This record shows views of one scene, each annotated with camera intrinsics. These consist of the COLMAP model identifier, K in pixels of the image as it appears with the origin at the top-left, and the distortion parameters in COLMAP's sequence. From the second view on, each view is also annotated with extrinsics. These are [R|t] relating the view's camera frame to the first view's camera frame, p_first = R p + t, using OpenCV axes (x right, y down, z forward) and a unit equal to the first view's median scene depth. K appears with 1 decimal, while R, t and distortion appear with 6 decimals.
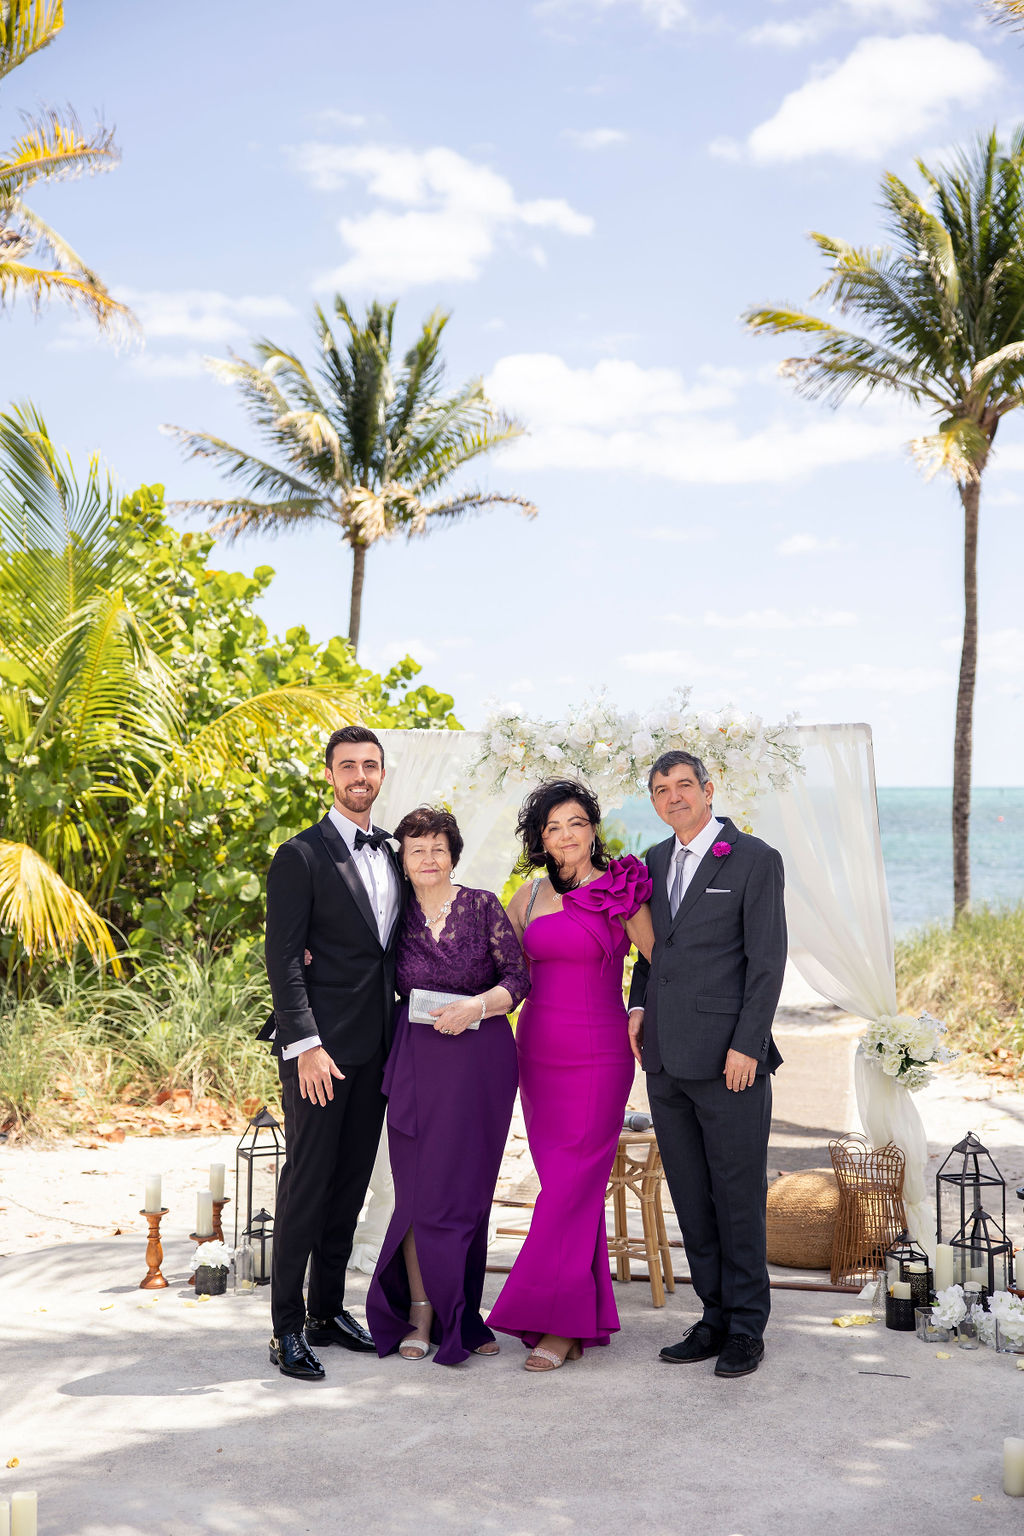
lens RADIAL K [[2155.7, 0, 512.0], [0, 2155.7, 768.0], [0, 0, 1]] dist [0.294044, -0.002192]
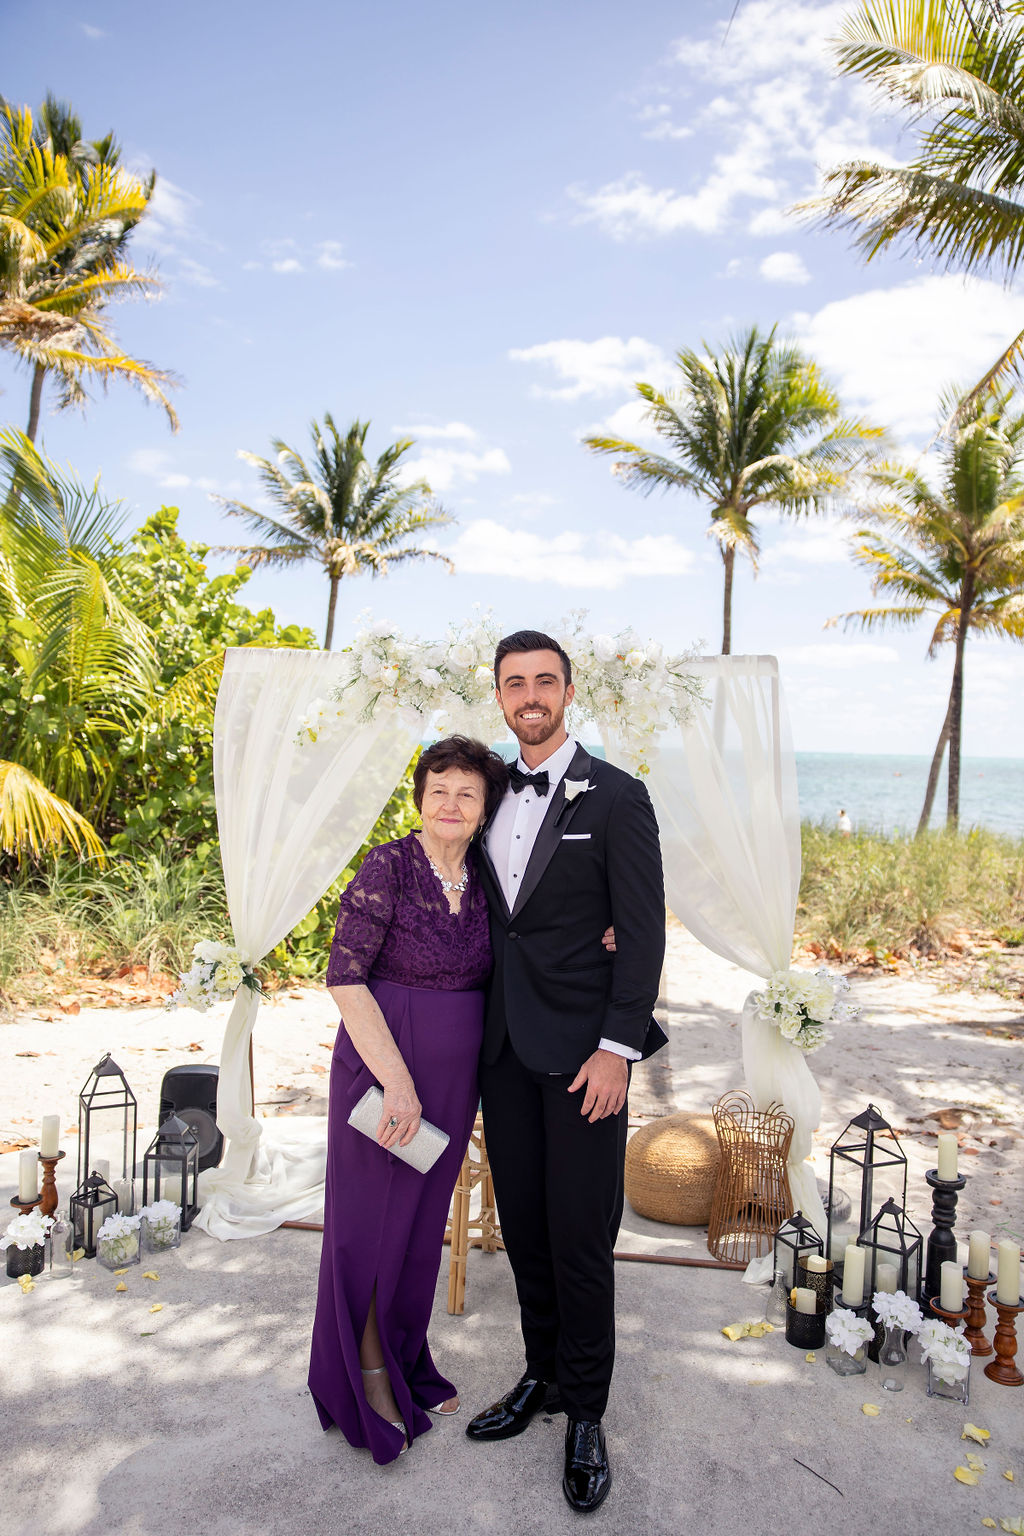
lens RADIAL K [[1198.6, 0, 515.1], [0, 1198.6, 735.1], [0, 0, 1]] dist [0.004353, -0.001553]
pose [[0.997588, 0.029317, 0.062924, 0.012409], [-0.029470, 0.999565, 0.001504, 0.007980], [-0.062852, -0.003354, 0.998017, 0.265208]]
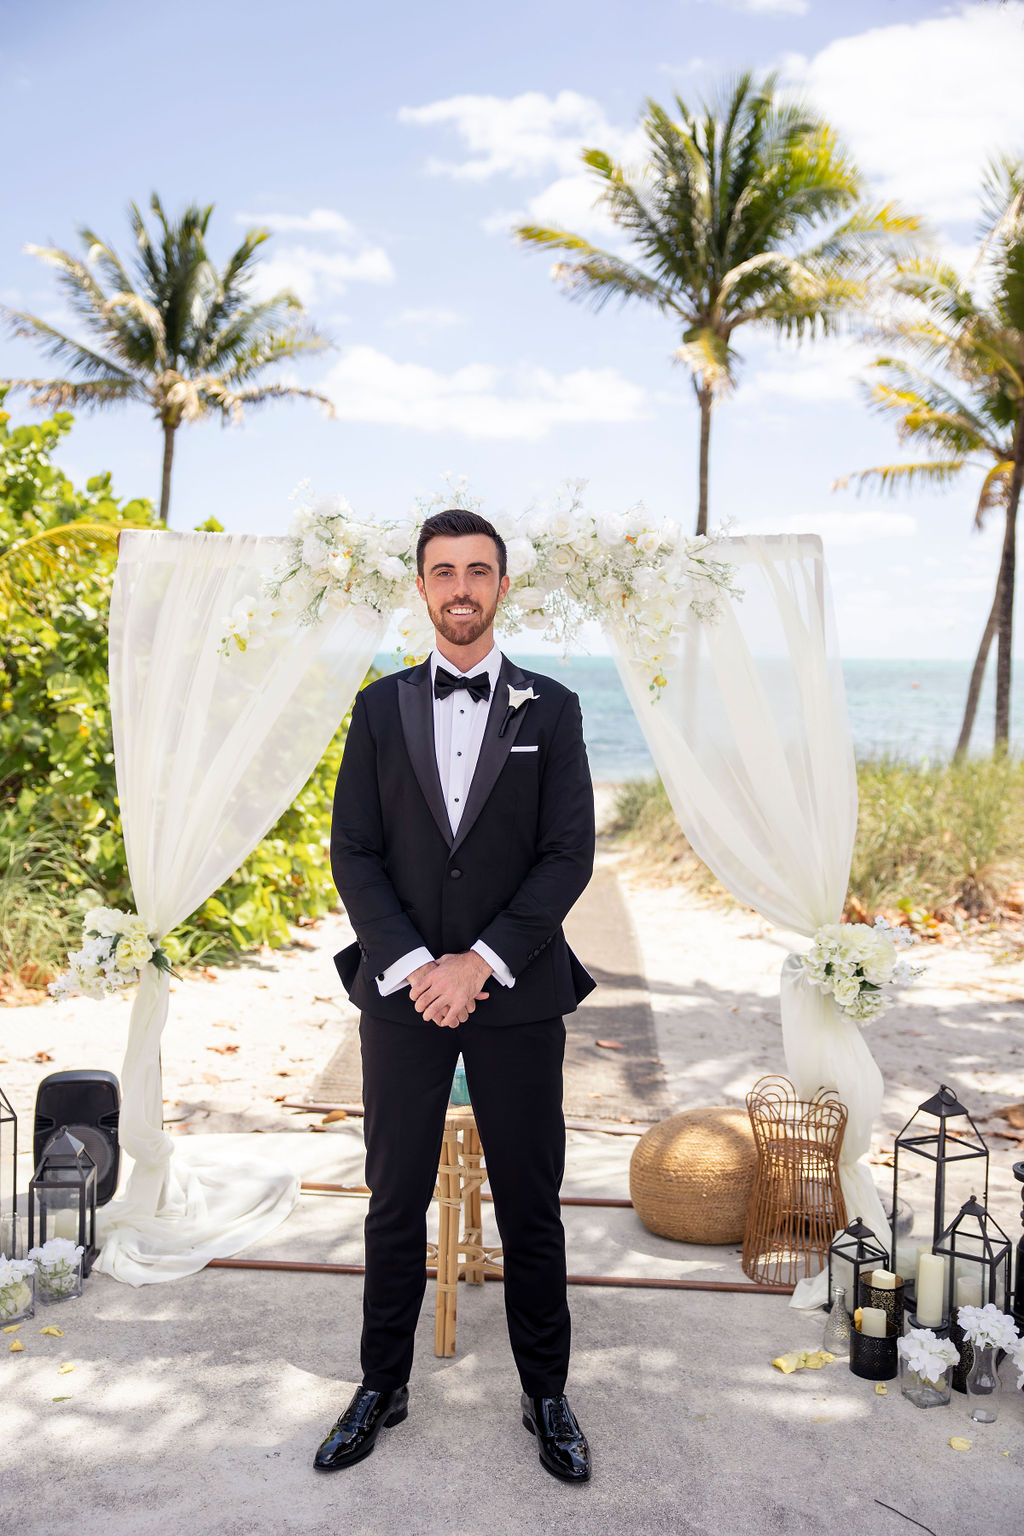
lens RADIAL K [[1621.1, 0, 514.9], [0, 1621.1, 724.2], [0, 0, 1]] dist [0.146376, -0.181551]
pose [[0.991519, 0.007871, 0.129726, -0.004918], [-0.014723, 0.998541, 0.051946, 0.008490], [-0.129128, -0.053416, 0.990188, 0.245560]]
